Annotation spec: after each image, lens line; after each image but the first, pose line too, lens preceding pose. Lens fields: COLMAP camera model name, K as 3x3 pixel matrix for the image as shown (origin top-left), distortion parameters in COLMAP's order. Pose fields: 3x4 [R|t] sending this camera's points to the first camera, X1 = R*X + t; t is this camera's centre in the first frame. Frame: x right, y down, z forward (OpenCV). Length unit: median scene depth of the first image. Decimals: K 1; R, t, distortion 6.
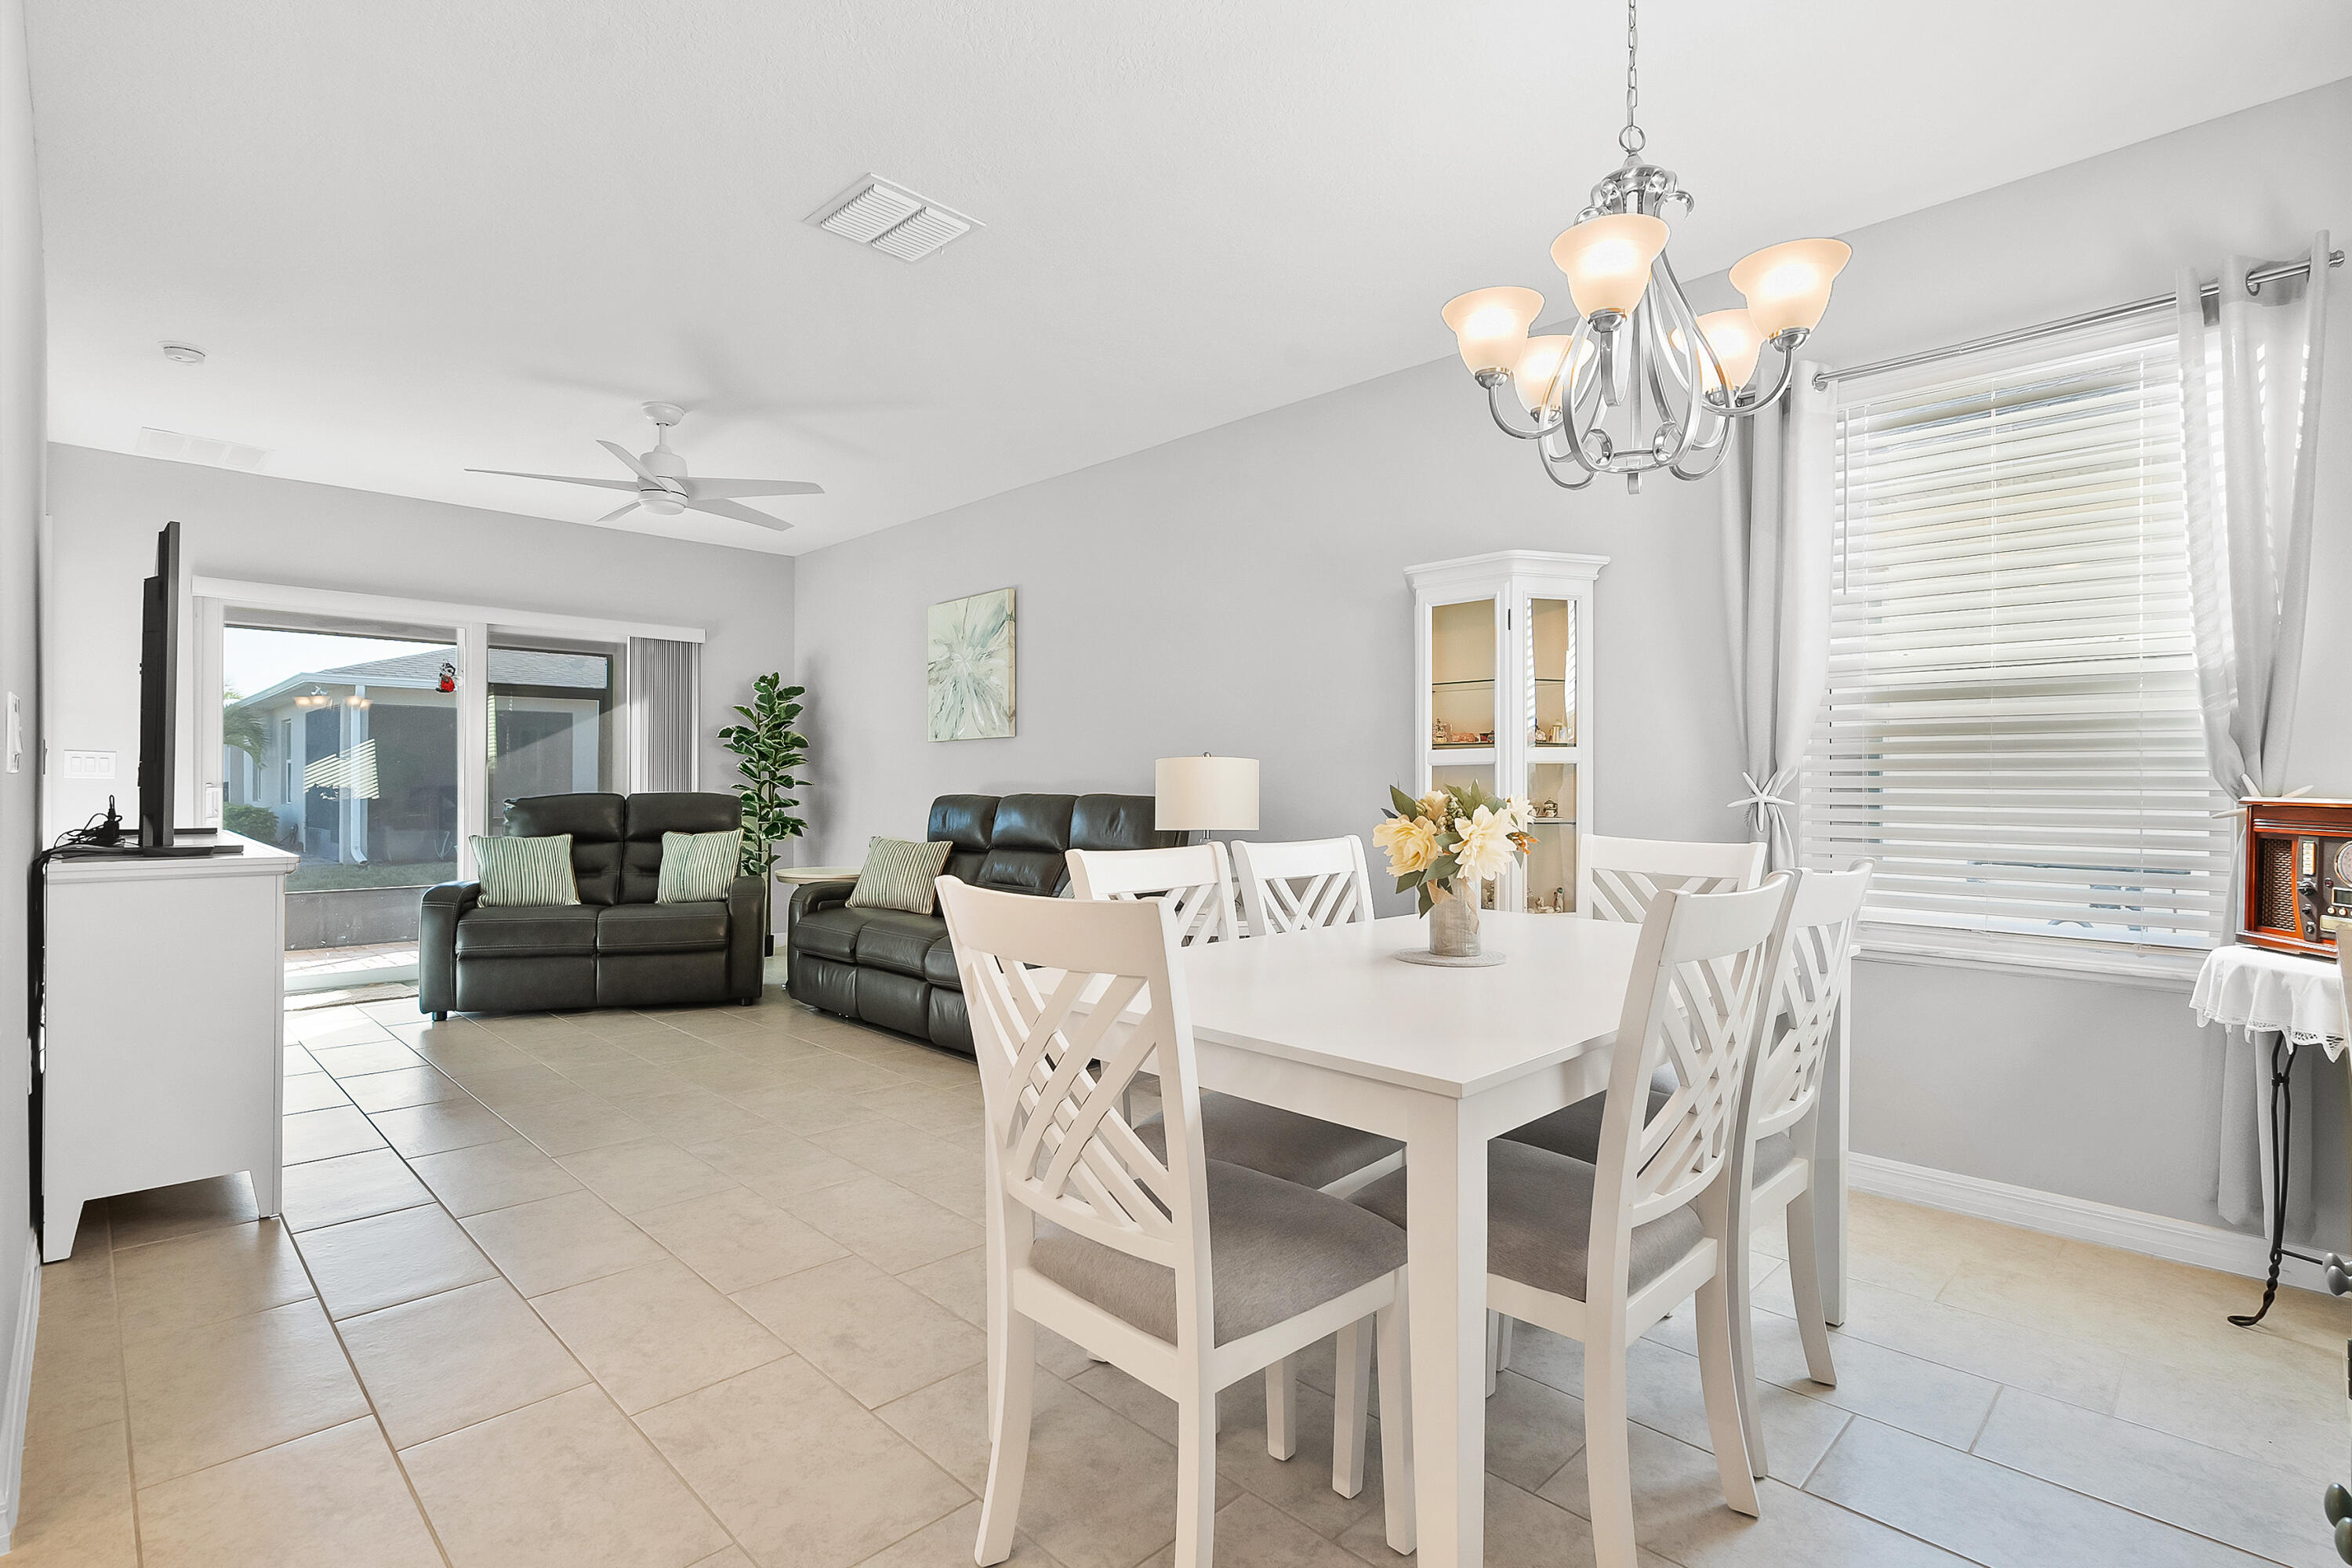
lens RADIAL K [[1101.2, 0, 1177.0], [0, 1101.2, 784.9], [0, 0, 1]] dist [-0.005845, 0.001852]
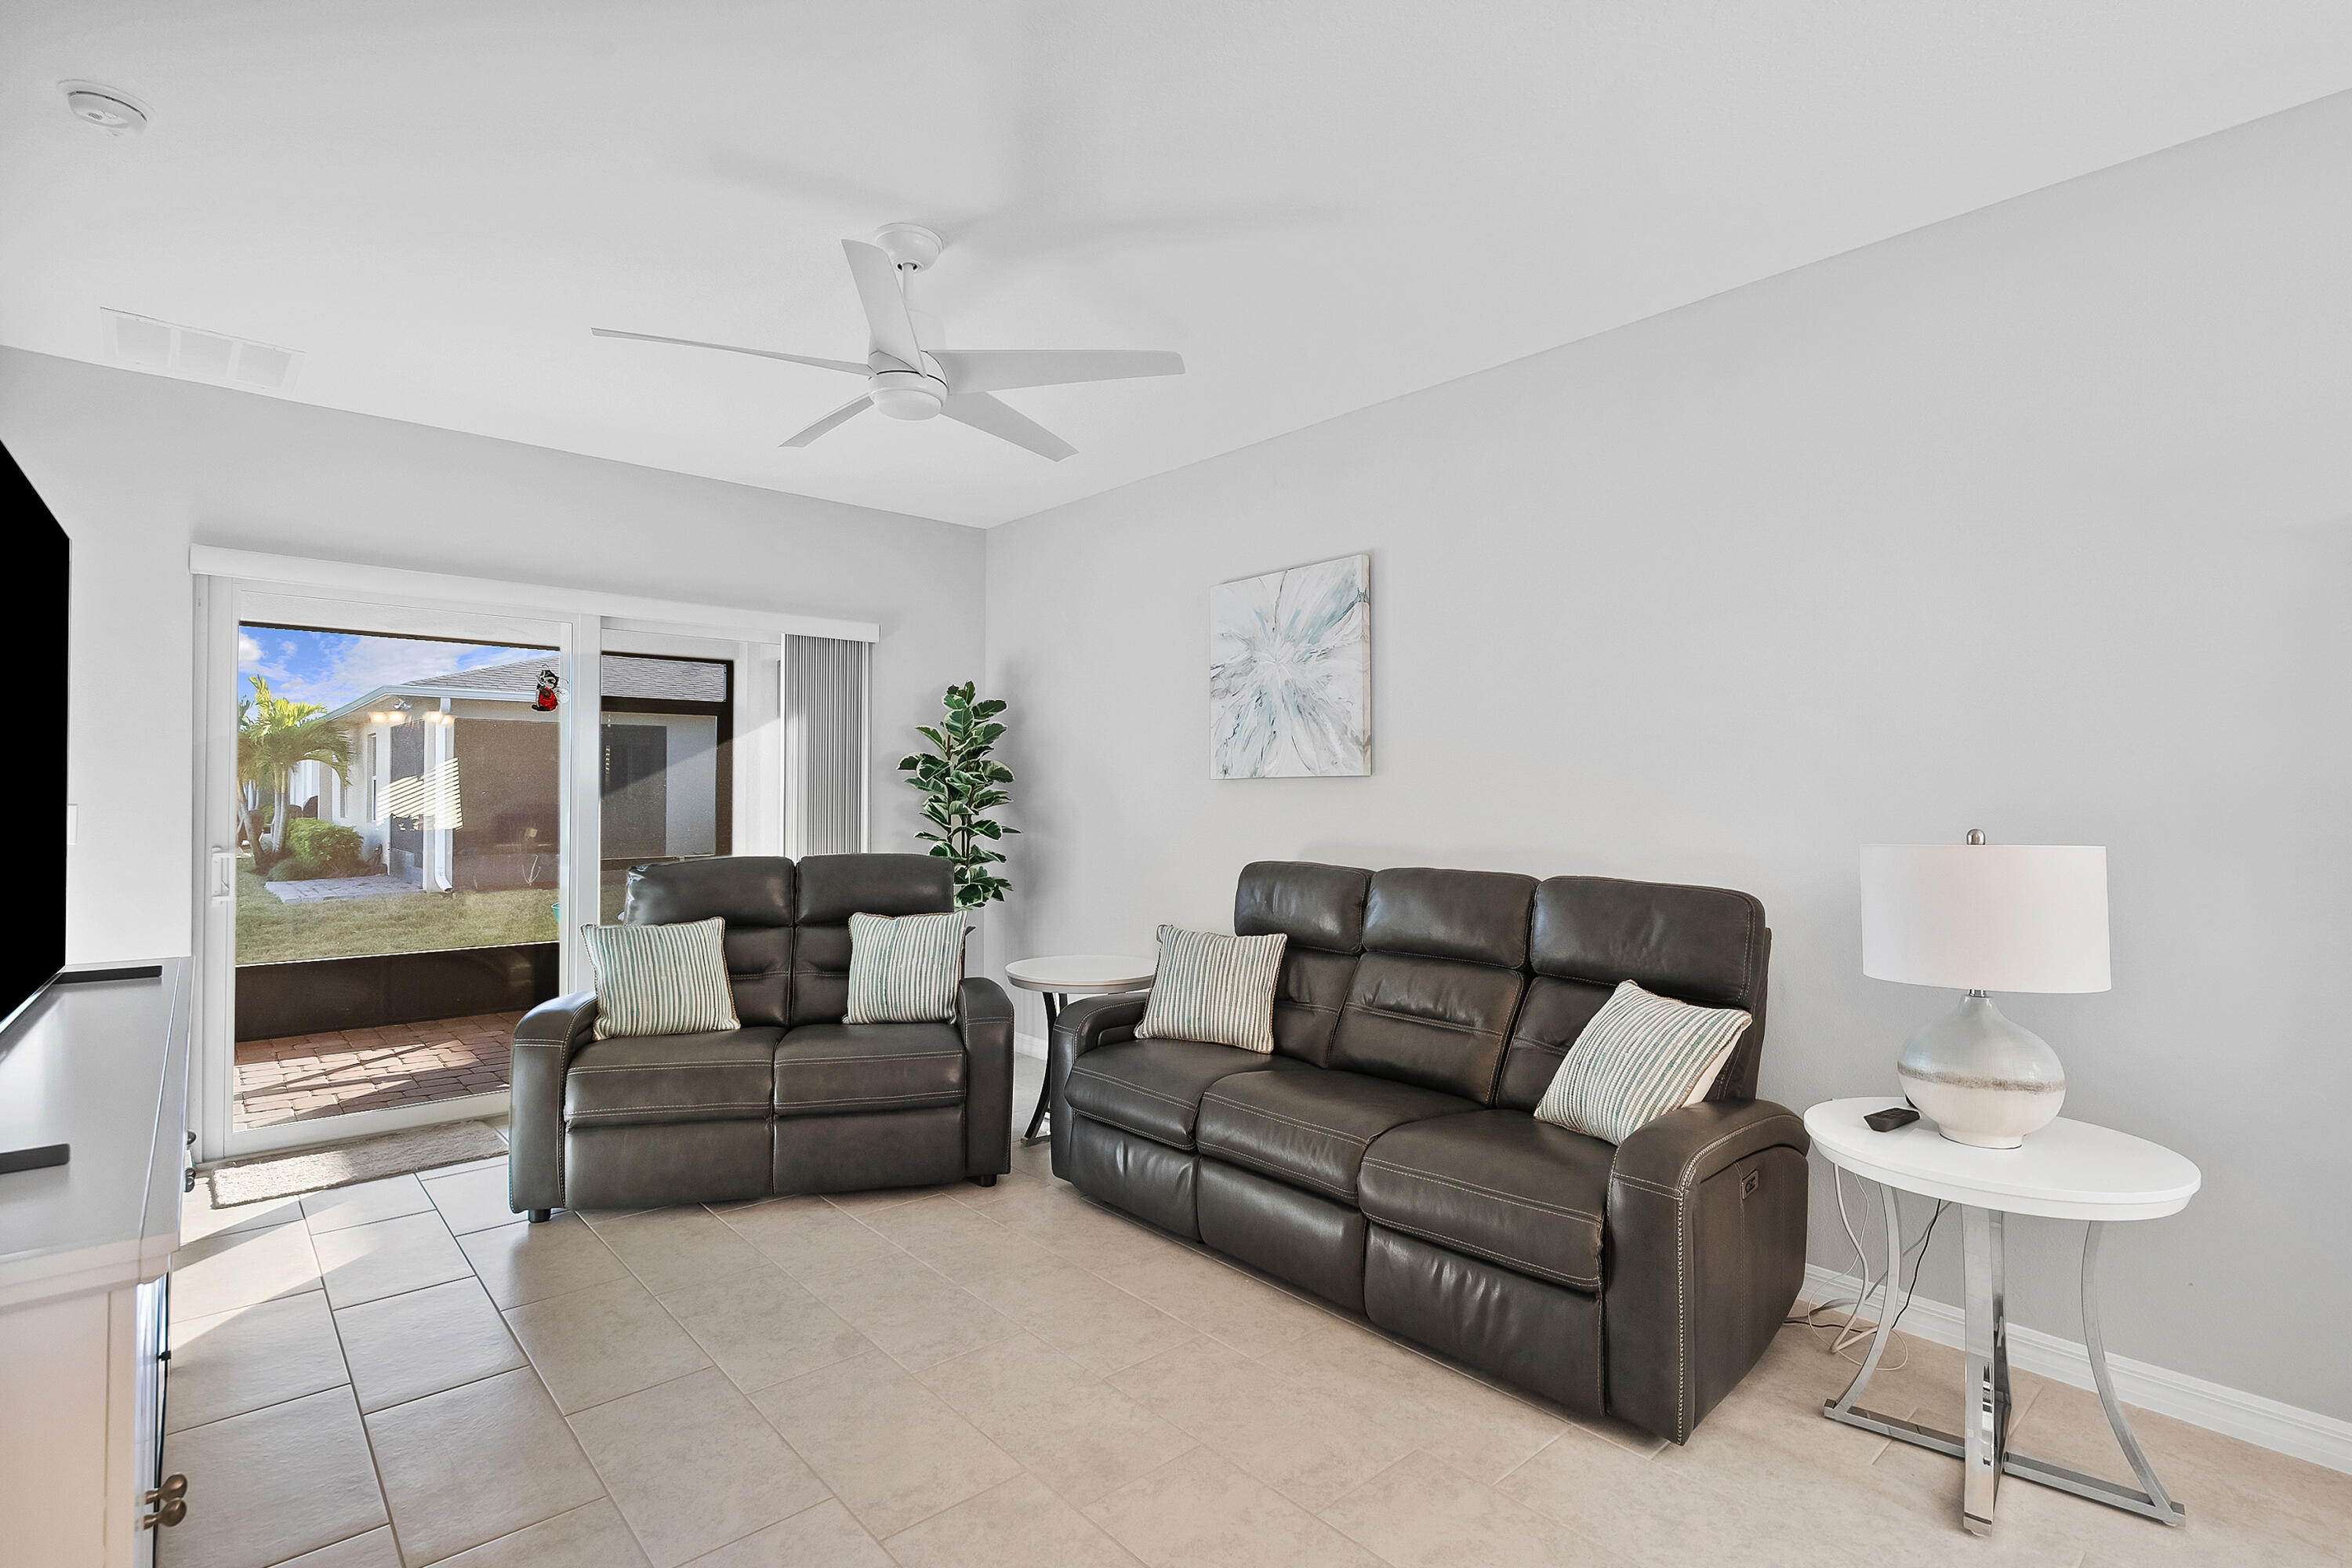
lens RADIAL K [[1101.2, 0, 1175.4], [0, 1101.2, 786.3], [0, 0, 1]] dist [-0.005845, 0.001852]
pose [[0.998393, 0.000394, -0.056664, -0.225173], [-0.000724, 0.999983, -0.005799, -0.032906], [0.056660, 0.005831, 0.998376, 0.322389]]
